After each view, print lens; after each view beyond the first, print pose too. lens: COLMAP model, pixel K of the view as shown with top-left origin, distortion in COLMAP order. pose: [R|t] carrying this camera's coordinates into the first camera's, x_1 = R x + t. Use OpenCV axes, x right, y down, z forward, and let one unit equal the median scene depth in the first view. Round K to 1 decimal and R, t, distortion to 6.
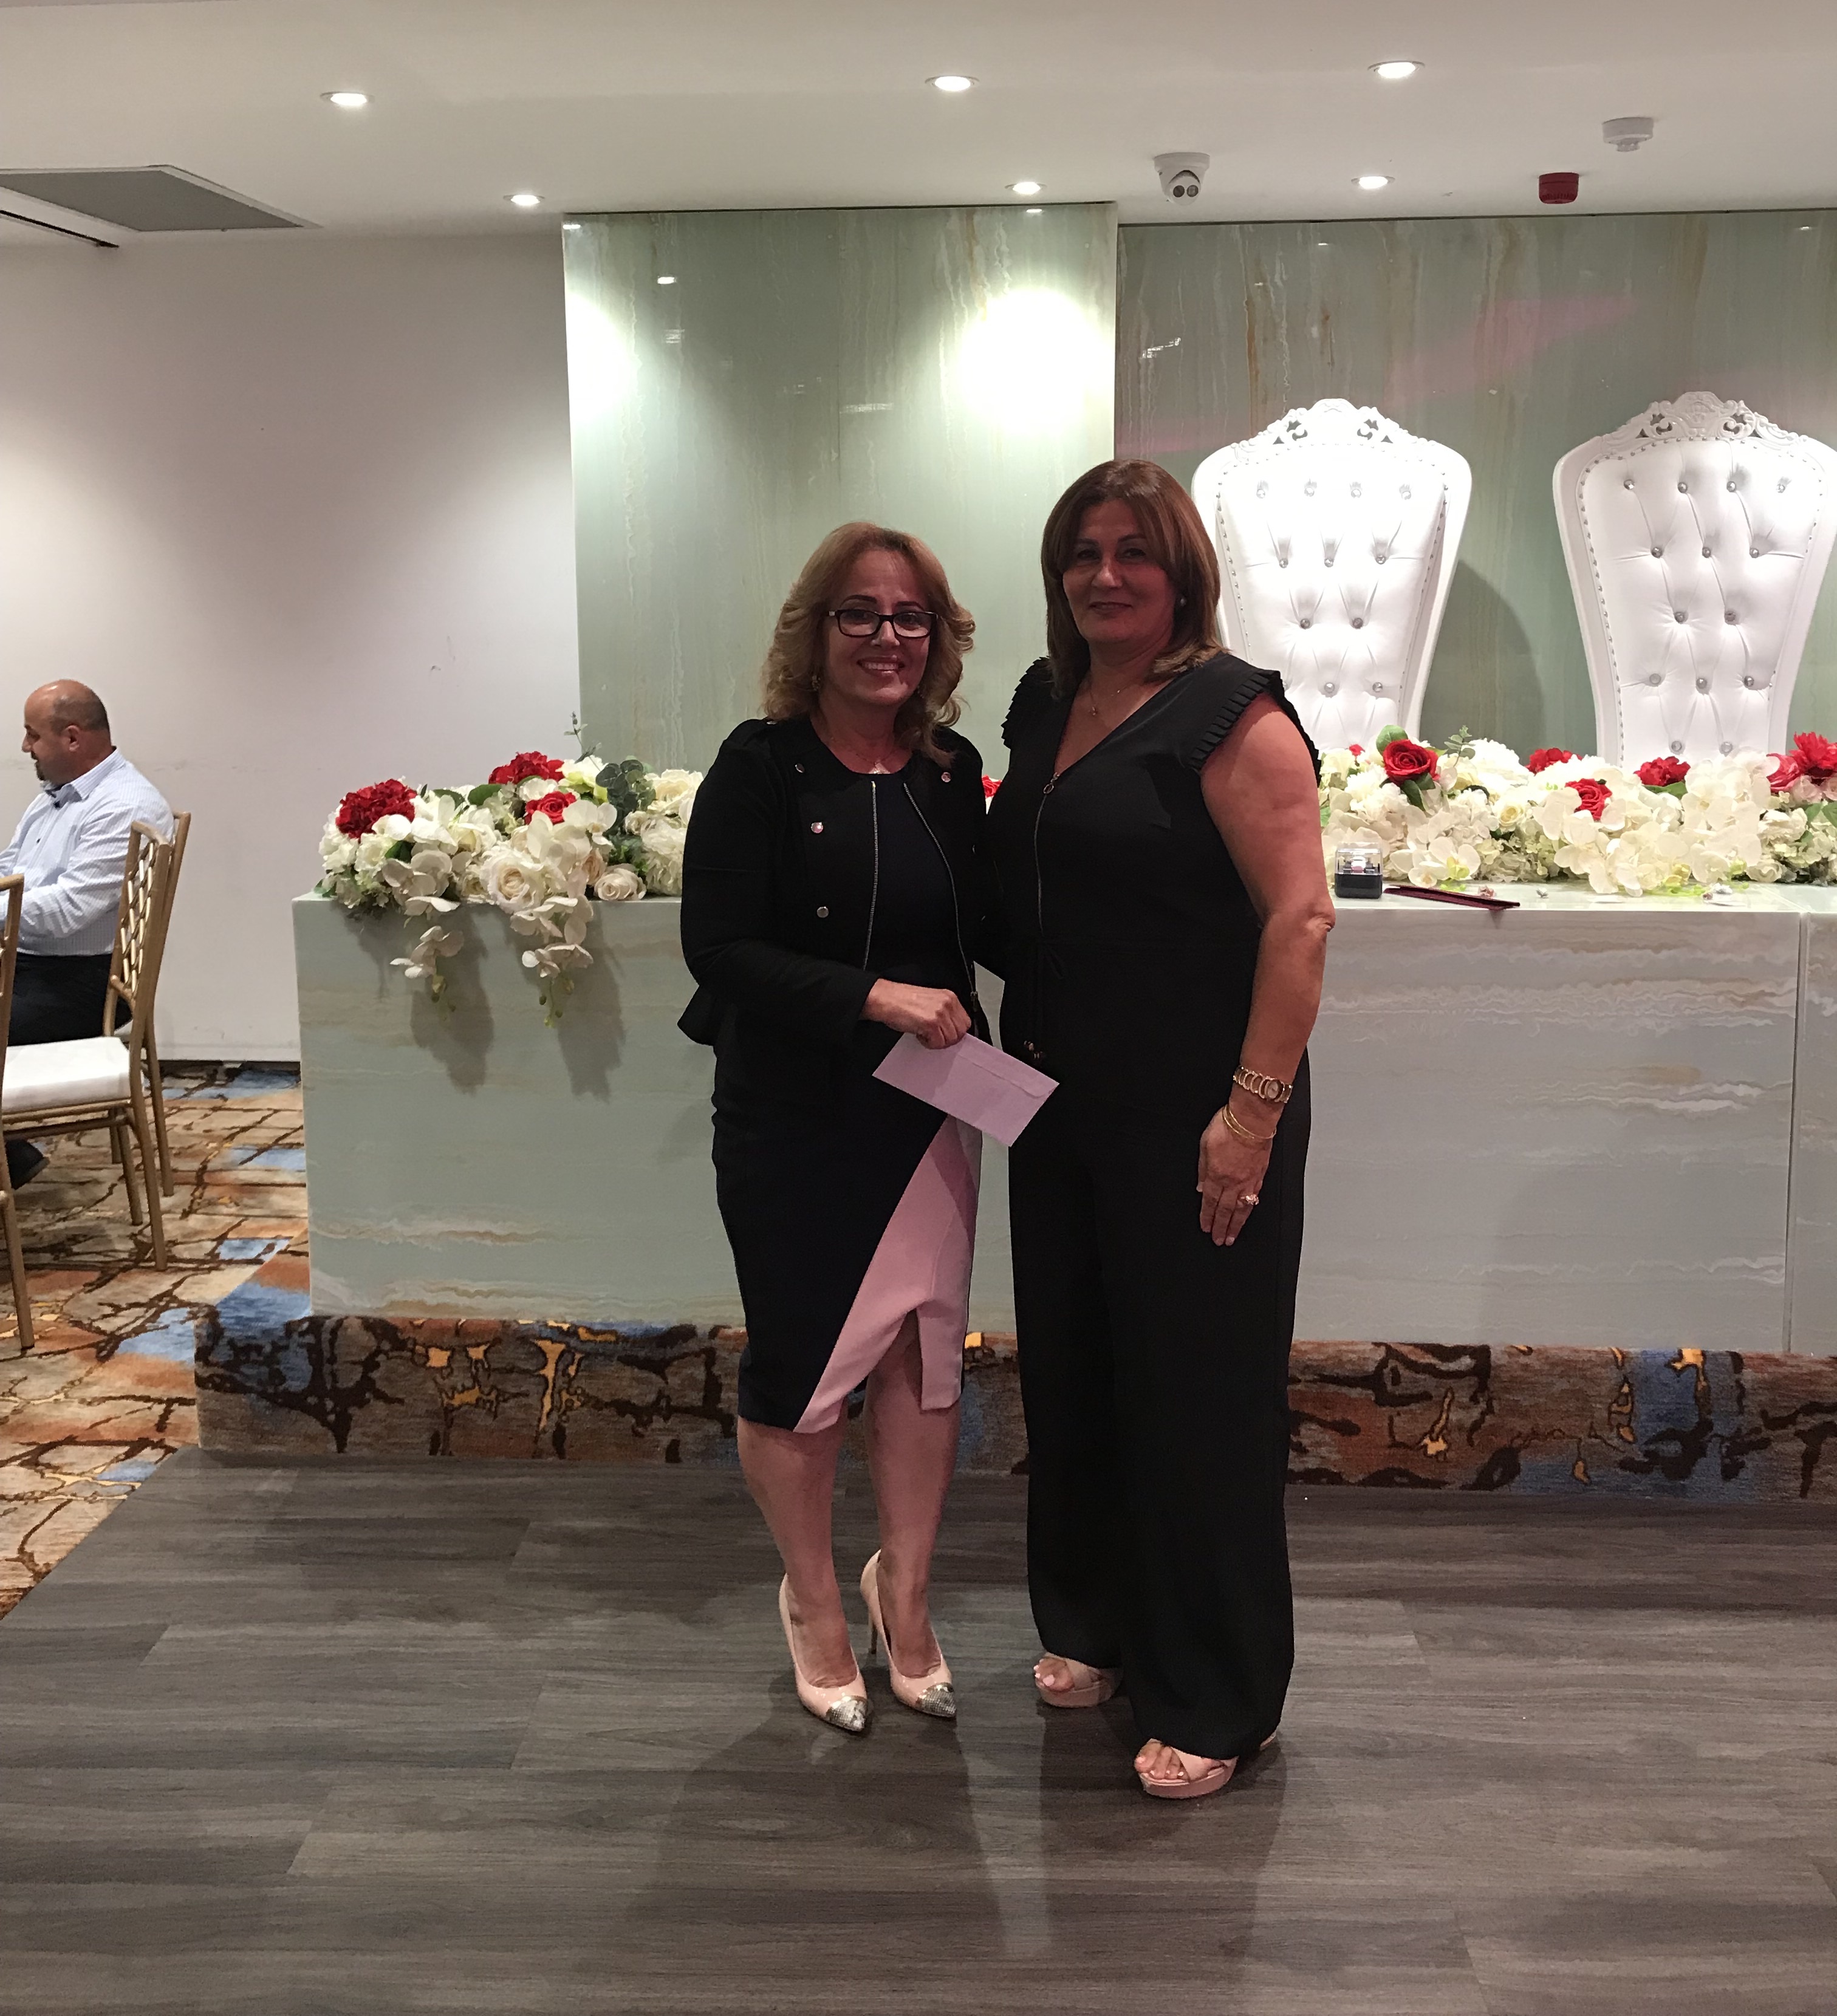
lens RADIAL K [[2045.9, 0, 927.1], [0, 2045.9, 808.7], [0, 0, 1]] dist [-0.003260, 0.031587]
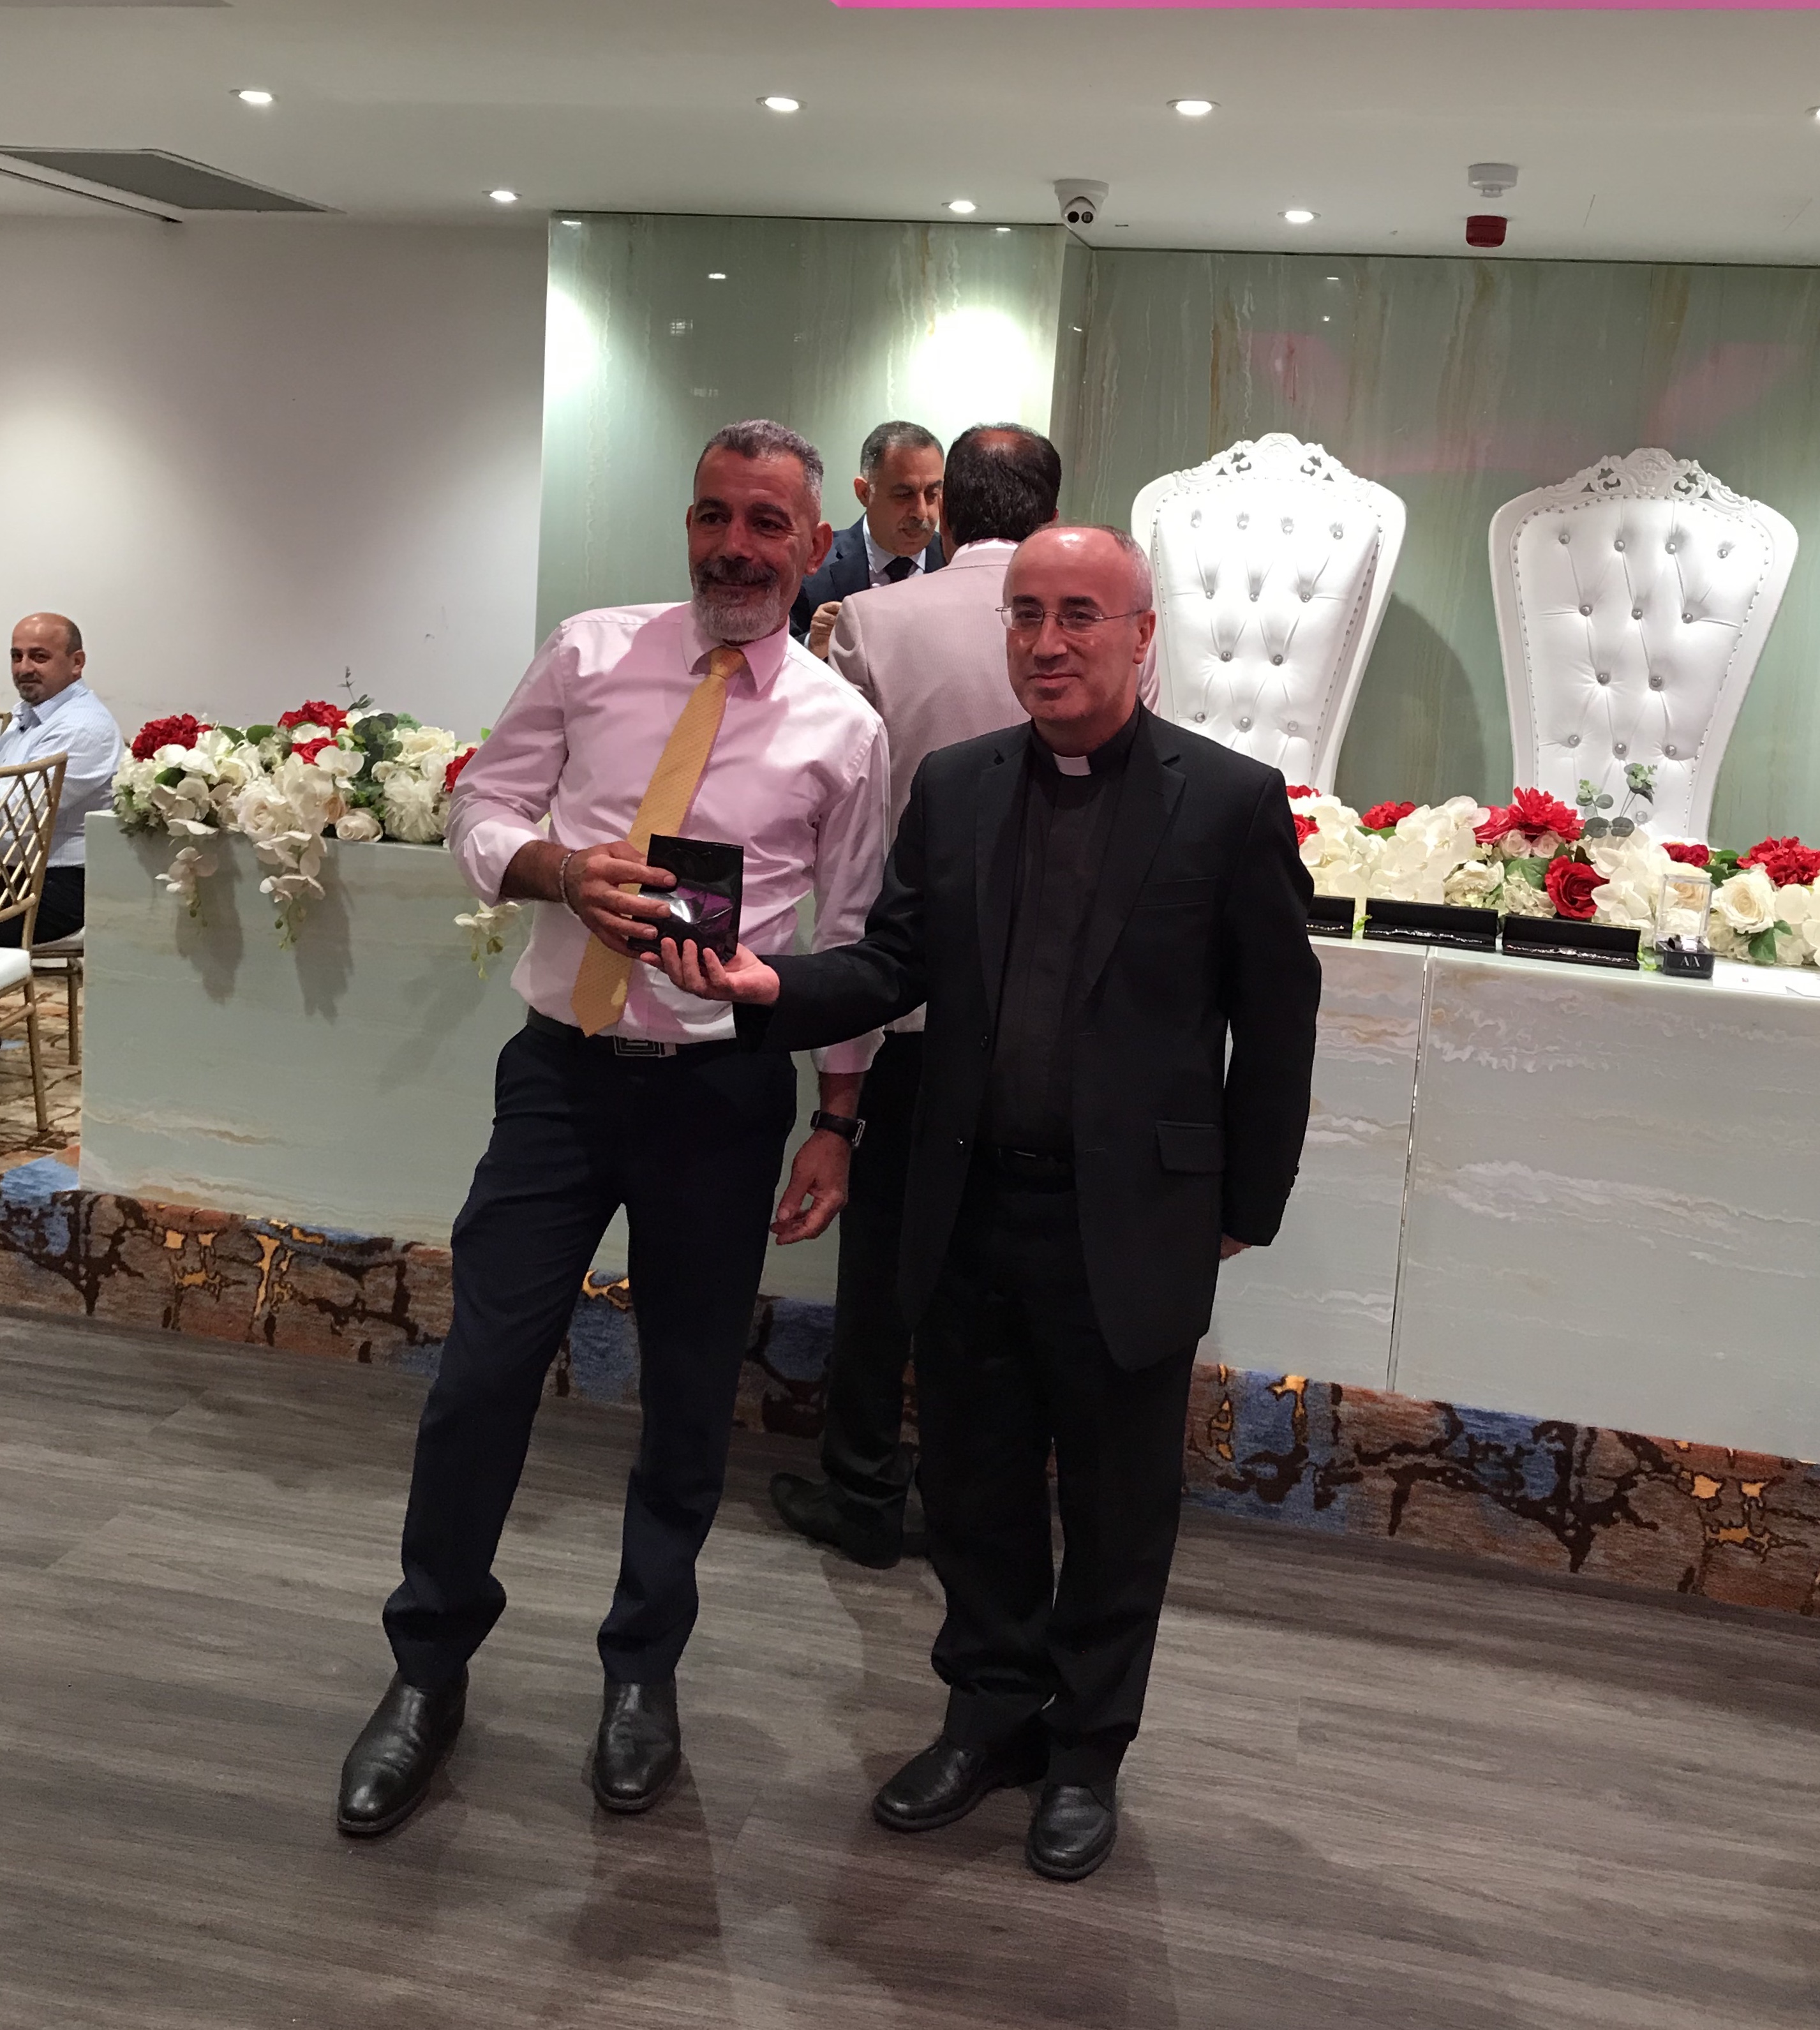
lens RADIAL K [[2146.4, 0, 917.9], [0, 2146.4, 840.2], [0, 0, 1]] dist [0.036435, -0.110673]
pose [[0.982791, 0.092612, -0.159825, 0.321871], [-0.093004, 0.995653, 0.005044, 0.010915], [0.159598, 0.009907, 0.987132, -0.083061]]
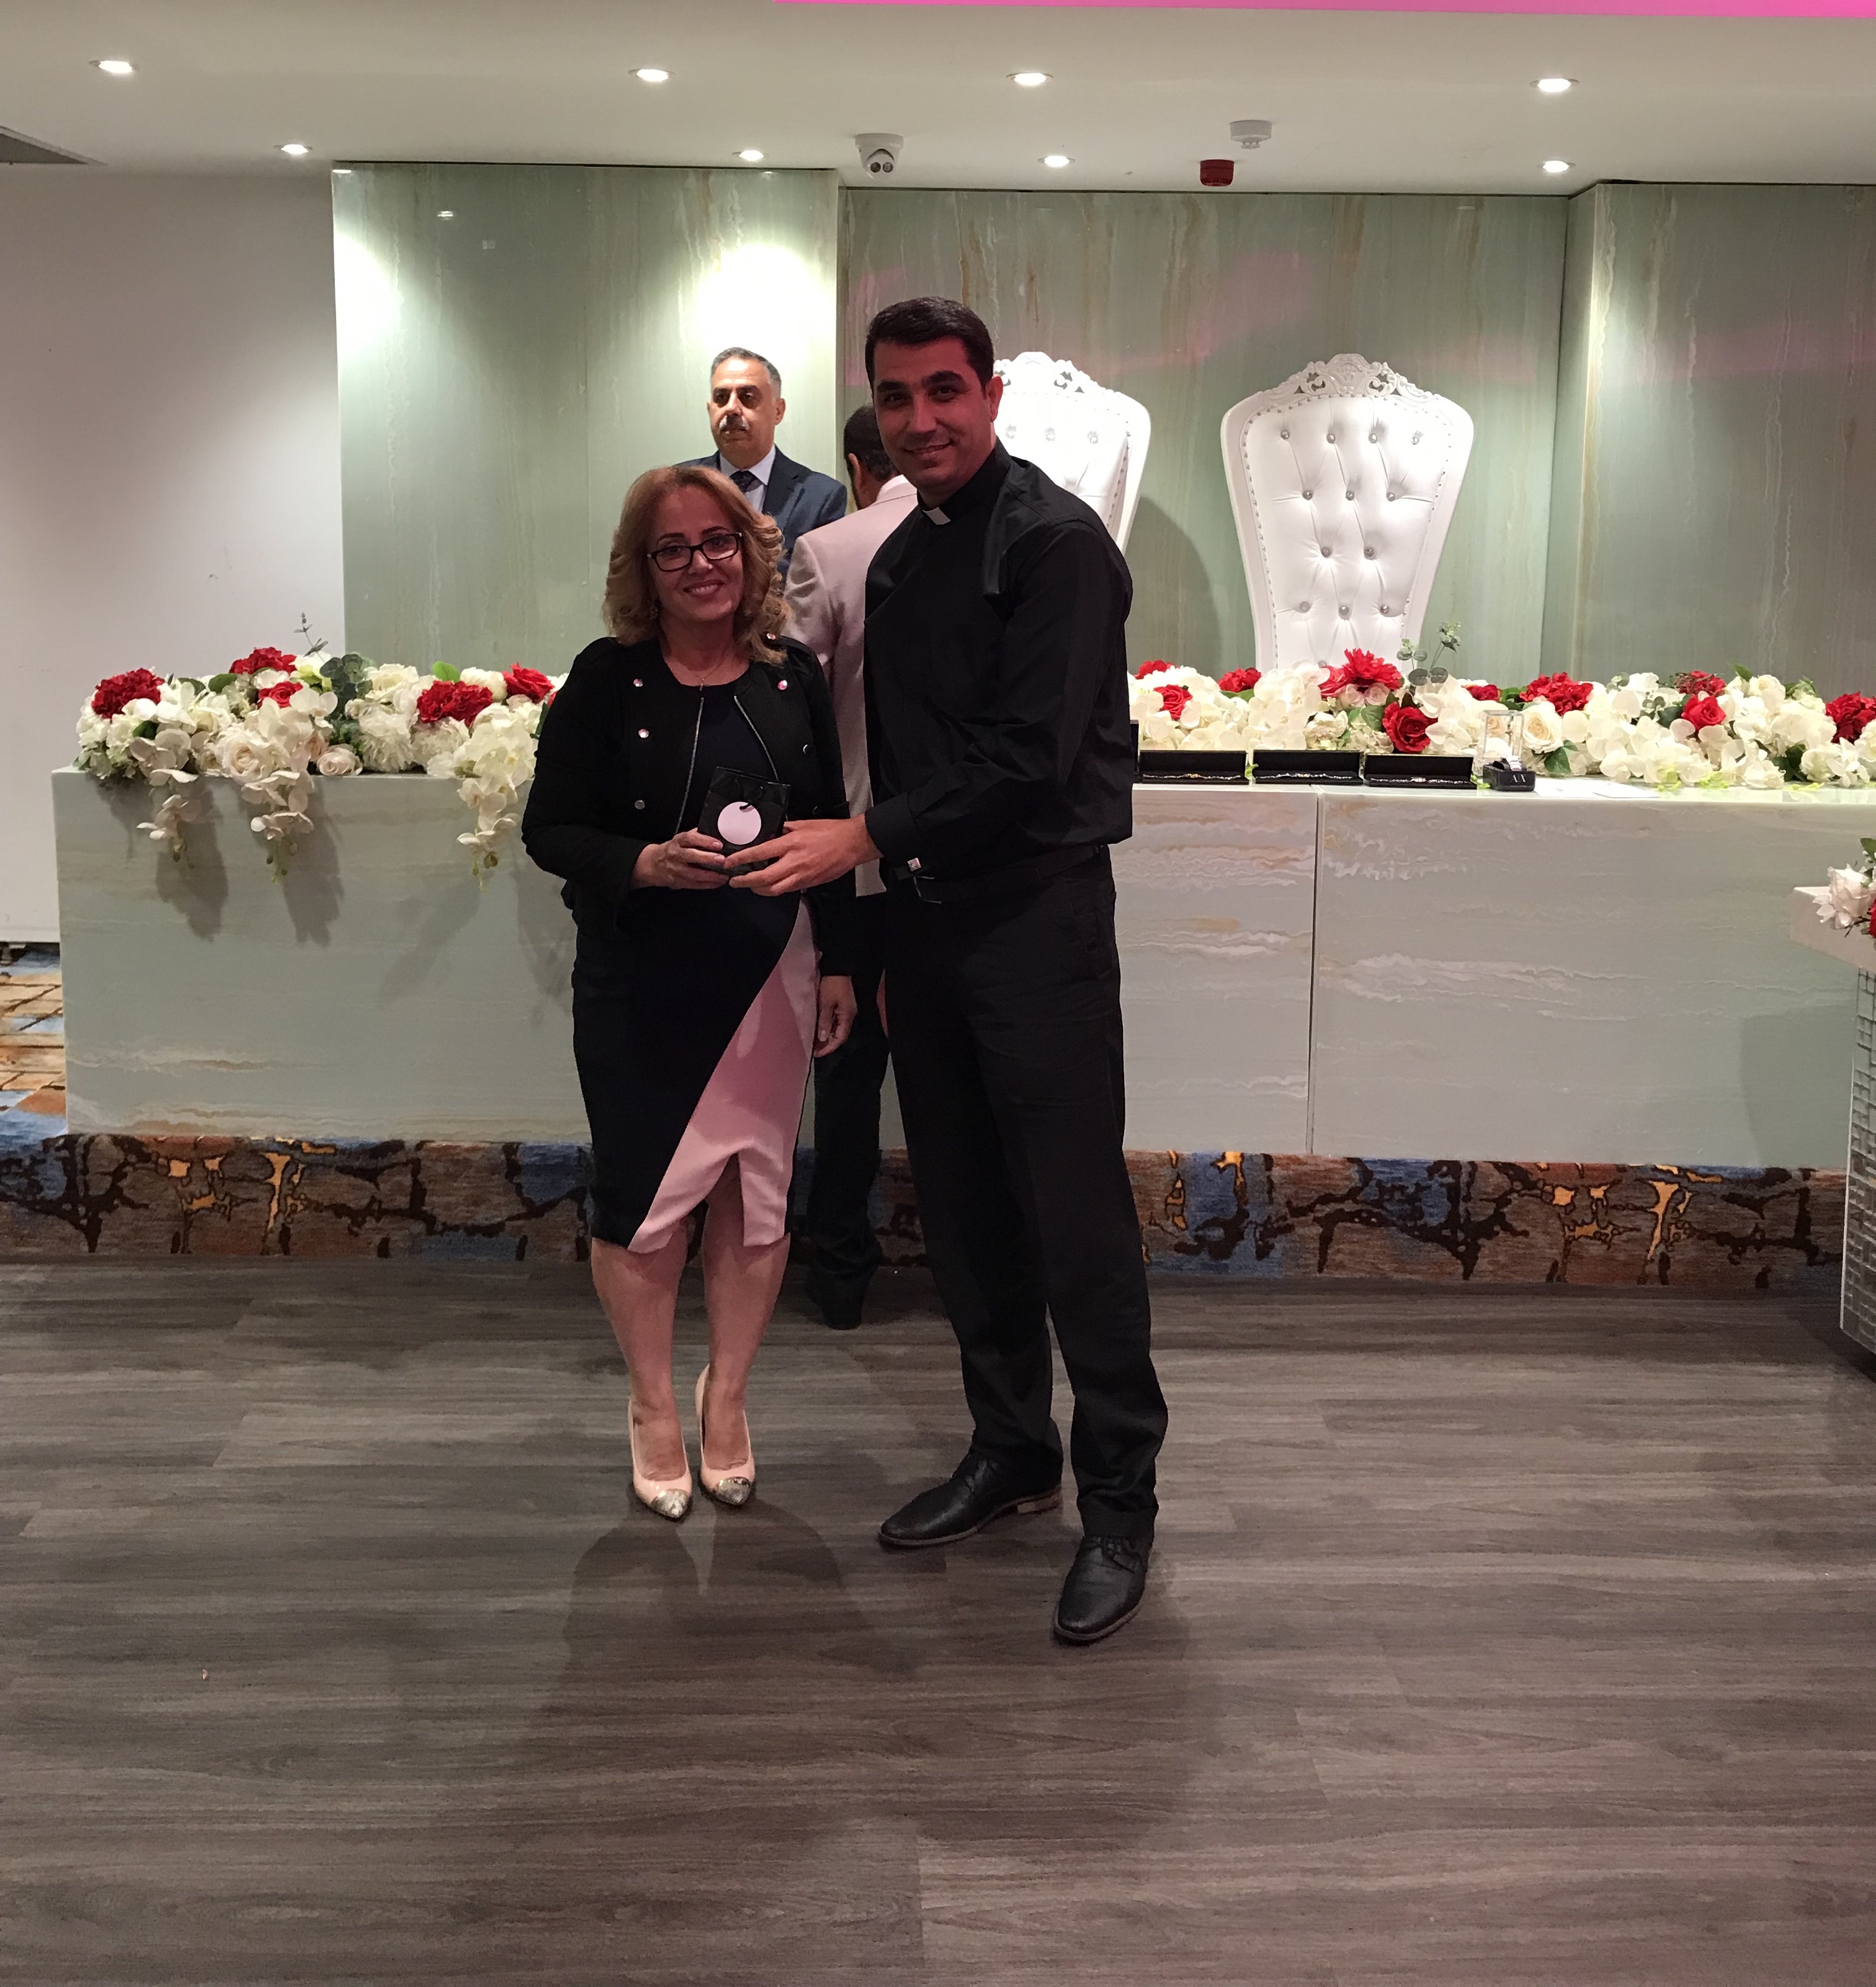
lens RADIAL K [[2073.0, 0, 951.6], [0, 2073.0, 762.0], [0, 0, 1]] dist [0.108608, -0.359913]
pose [[0.996947, 0.011524, 0.077230, 0.103891], [-0.012399, 0.999864, 0.010859, 0.019891], [-0.077095, -0.011784, 0.996954, -0.211396]]
